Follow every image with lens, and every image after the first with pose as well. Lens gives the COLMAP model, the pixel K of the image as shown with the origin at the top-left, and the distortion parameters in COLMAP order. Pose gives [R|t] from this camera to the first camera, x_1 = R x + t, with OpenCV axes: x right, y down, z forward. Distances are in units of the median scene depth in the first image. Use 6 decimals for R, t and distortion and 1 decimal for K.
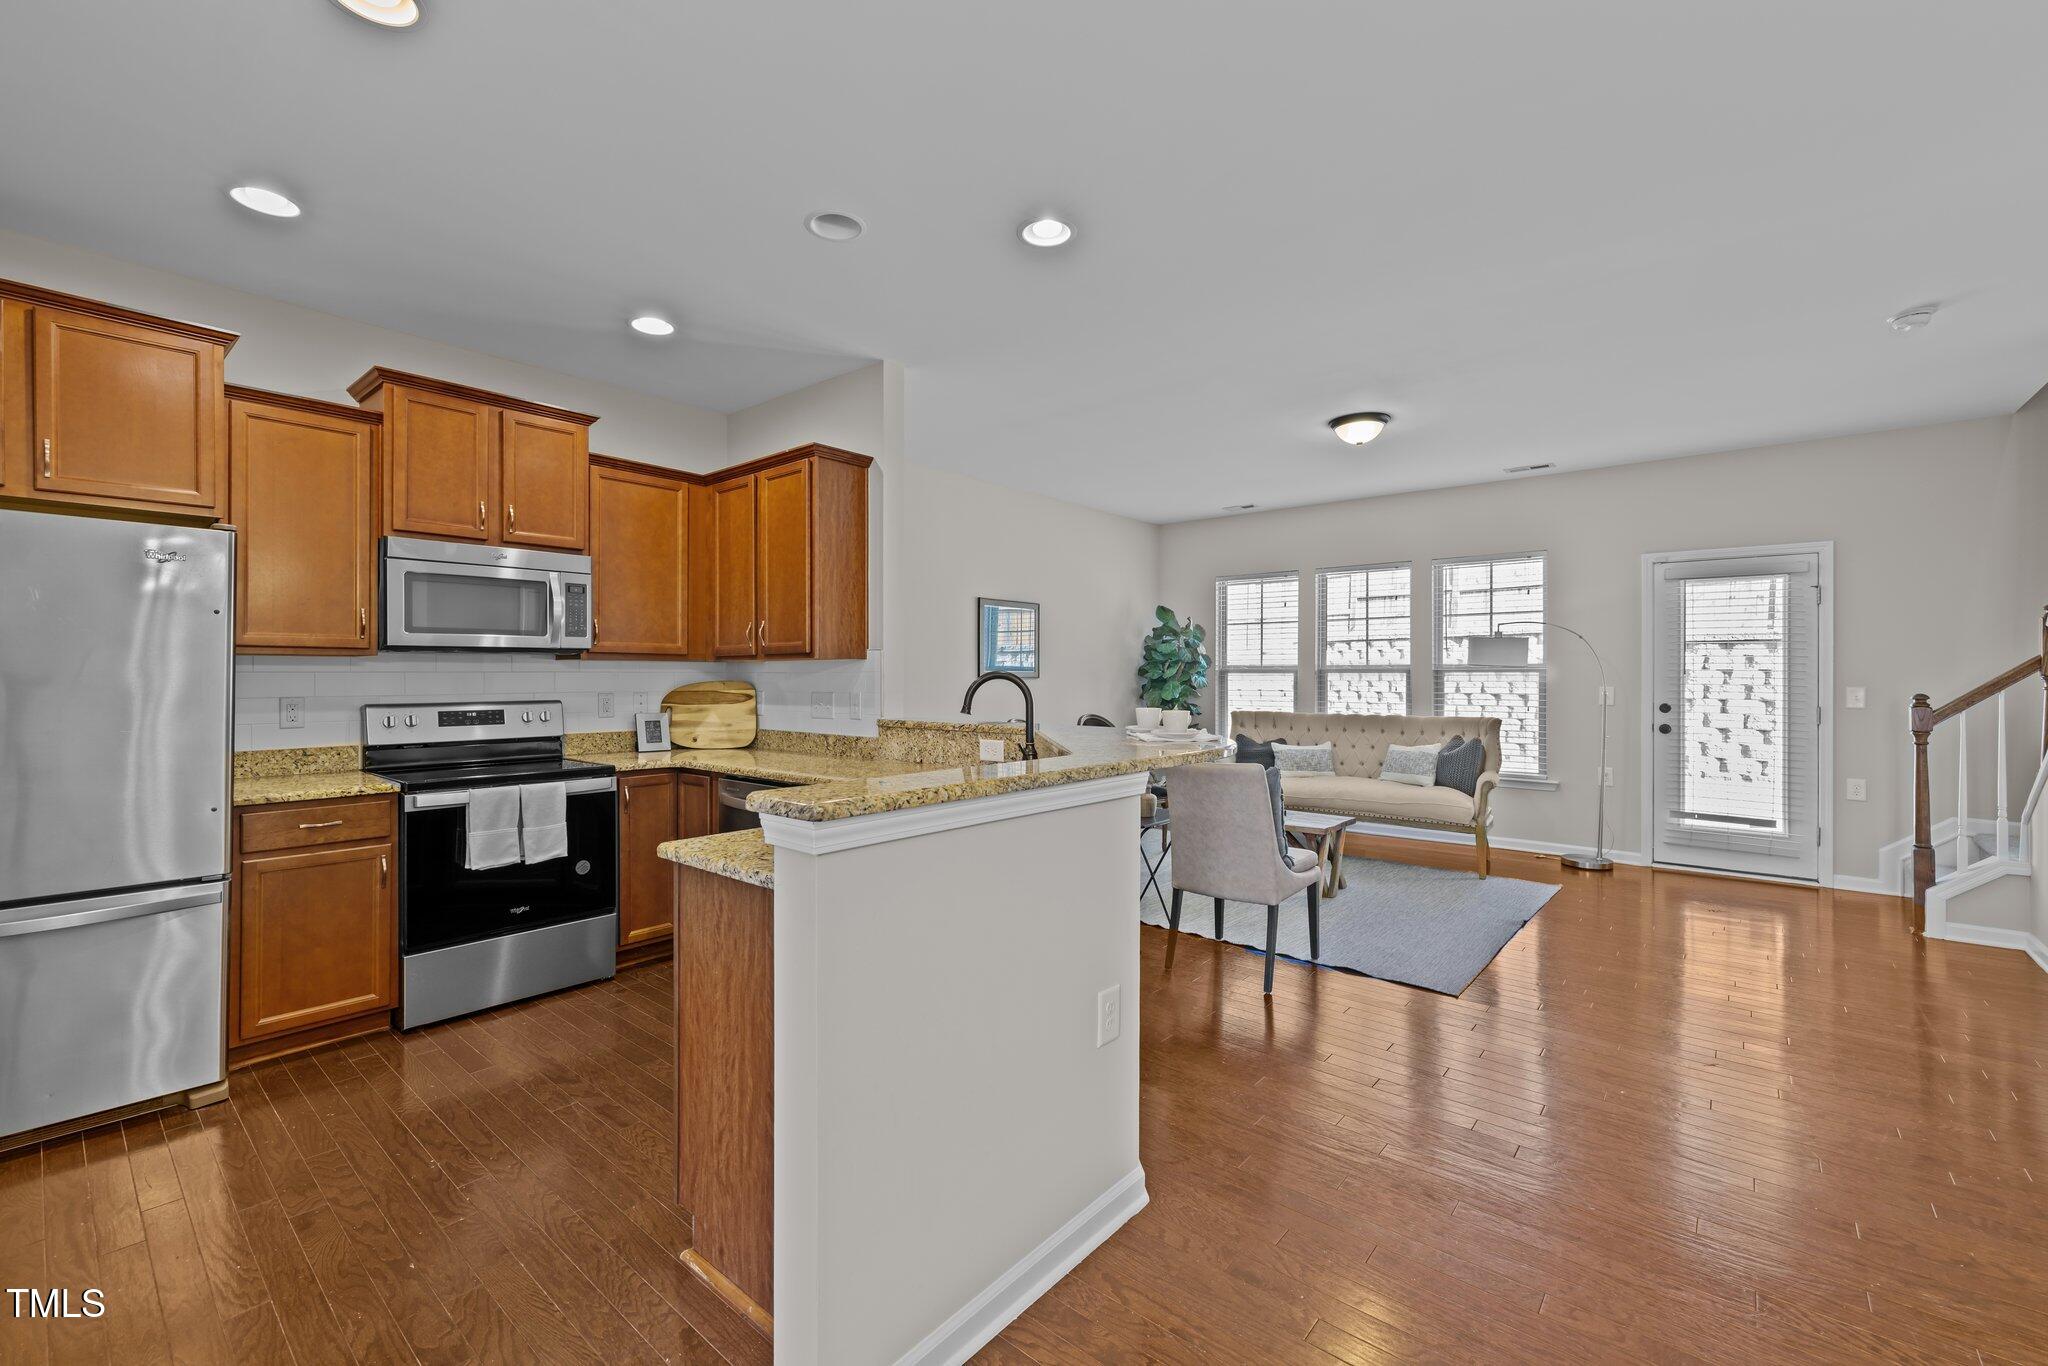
lens RADIAL K [[858.2, 0, 1016.5], [0, 858.2, 673.2], [0, 0, 1]] dist [-0.002125, 0.001841]
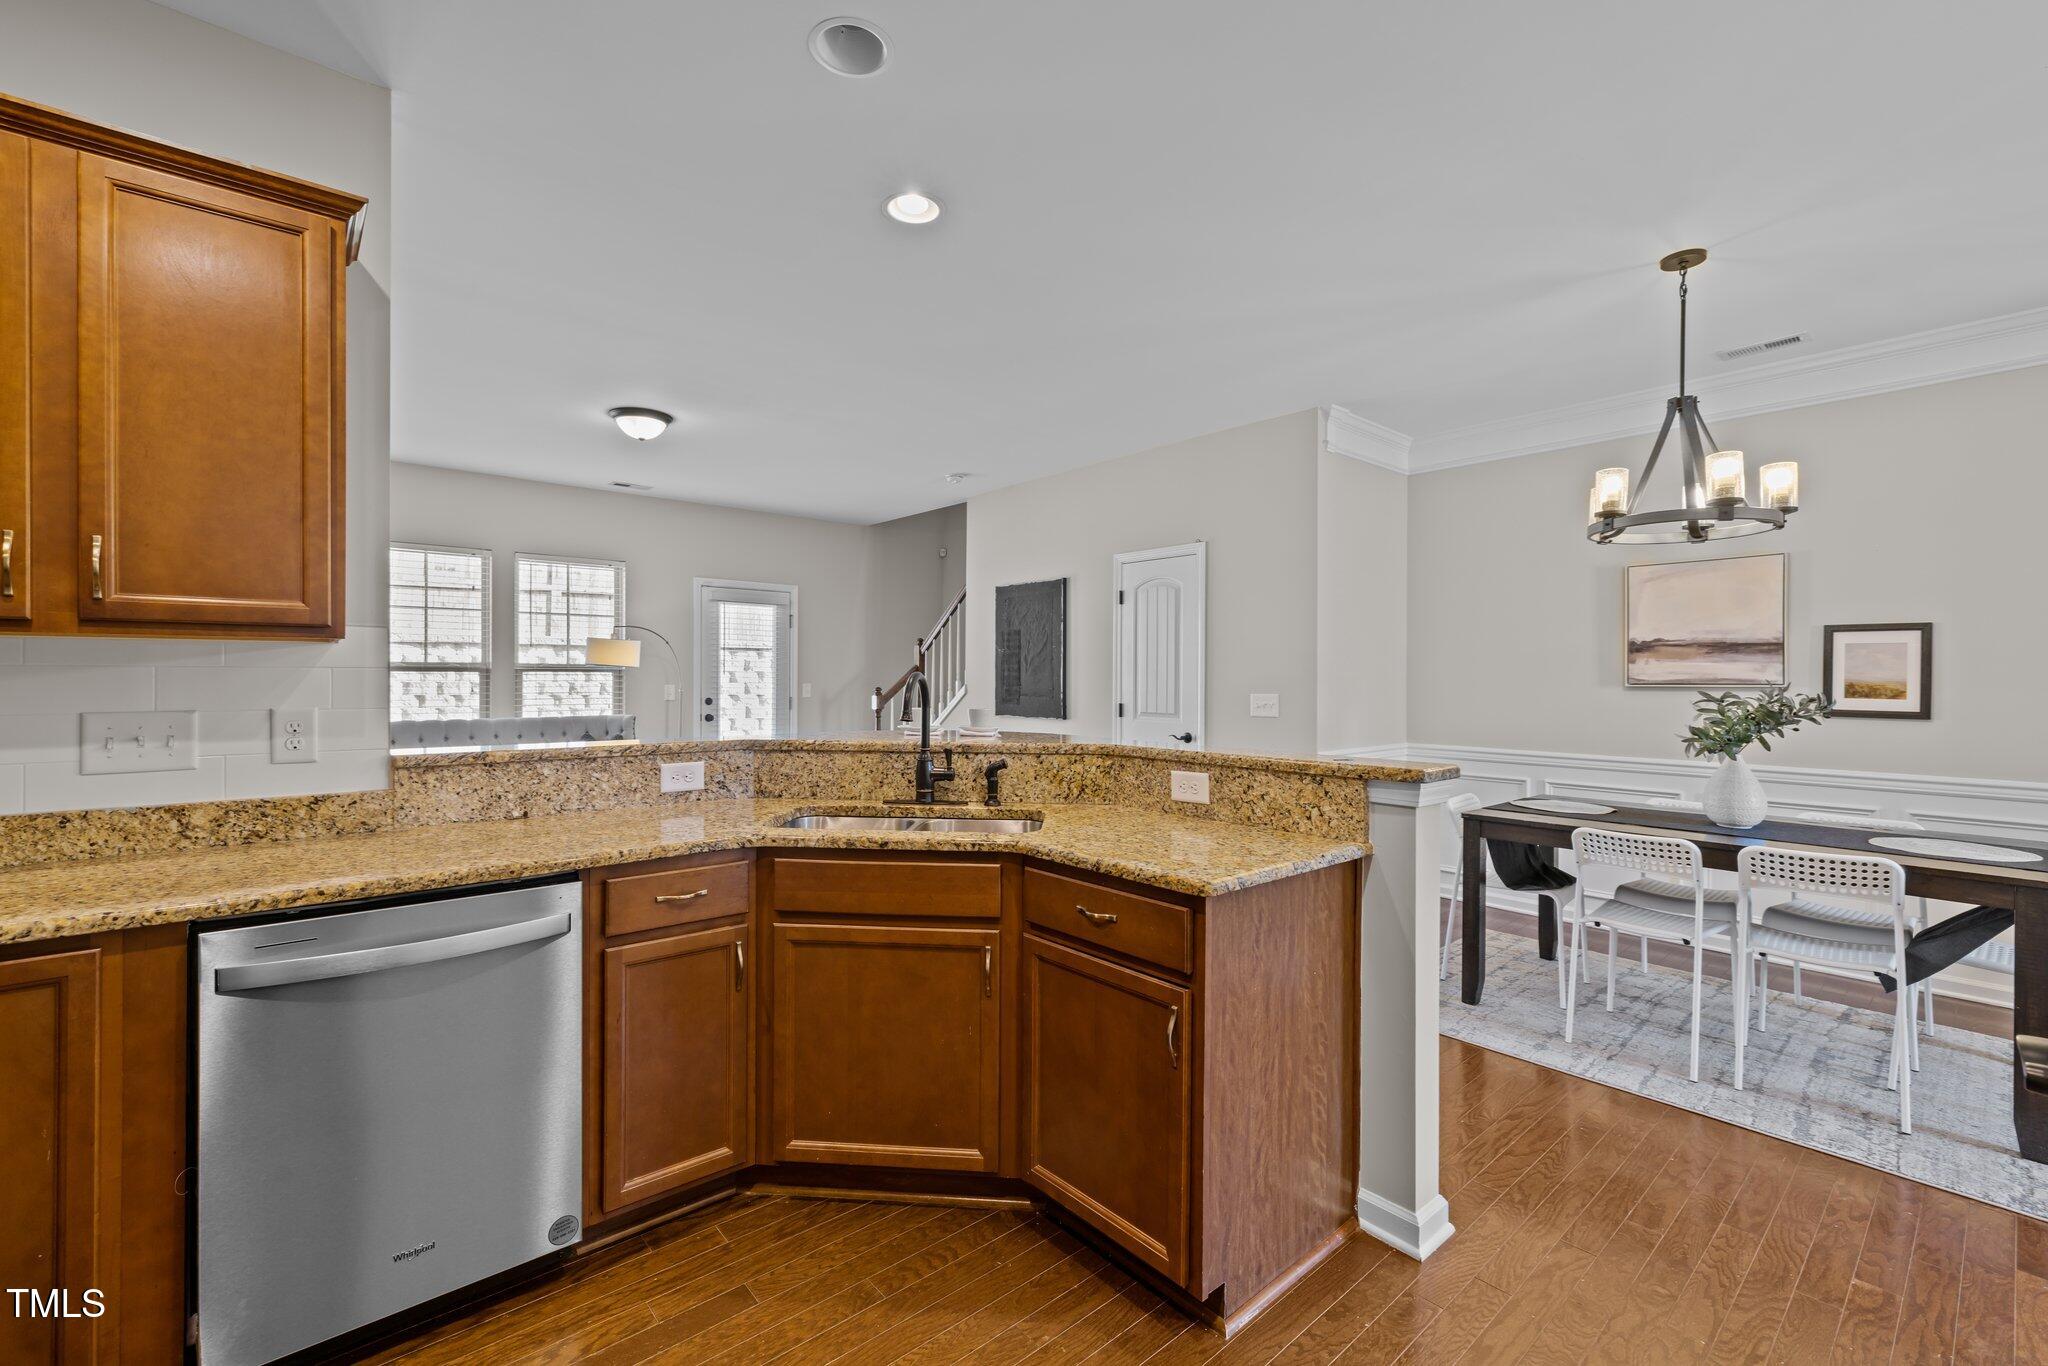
lens RADIAL K [[858.2, 0, 1014.2], [0, 858.2, 677.6], [0, 0, 1]] dist [-0.002125, 0.001841]
pose [[0.156269, -0.000962, 0.987714, -0.587041], [-0.006535, 0.999977, 0.002008, 0.000803], [-0.987693, -0.006769, 0.156259, 0.492246]]
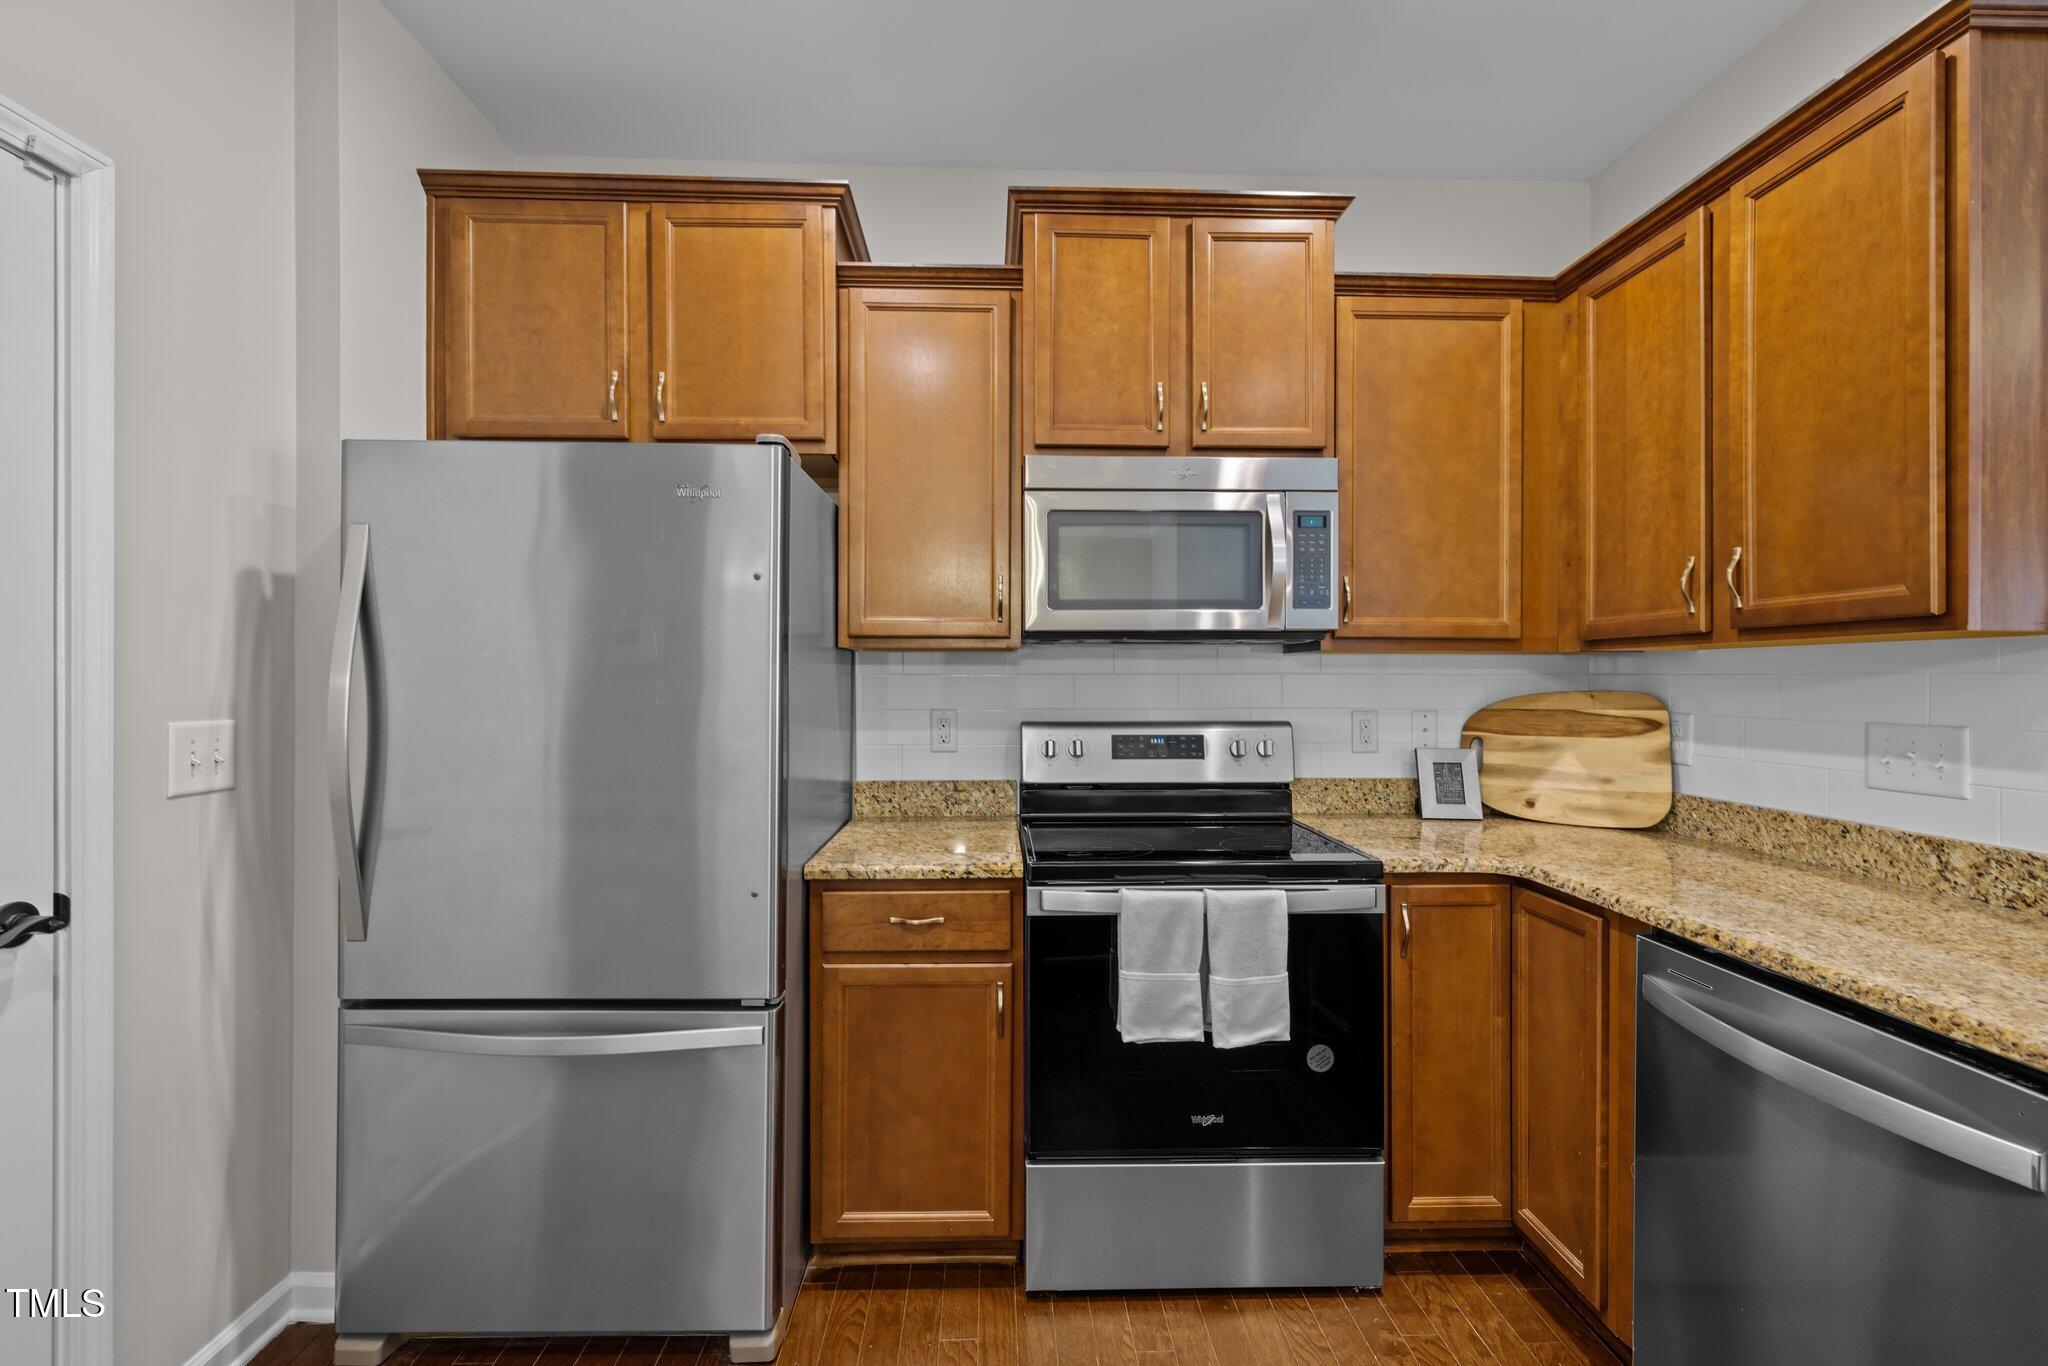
lens RADIAL K [[858.2, 0, 1017.7], [0, 858.2, 678.9], [0, 0, 1]] dist [-0.002125, 0.001841]
pose [[0.676531, 0.001533, -0.736413, -0.214135], [-0.000403, 0.999998, 0.001711, 0.001140], [0.736414, -0.000860, 0.676531, 0.443503]]
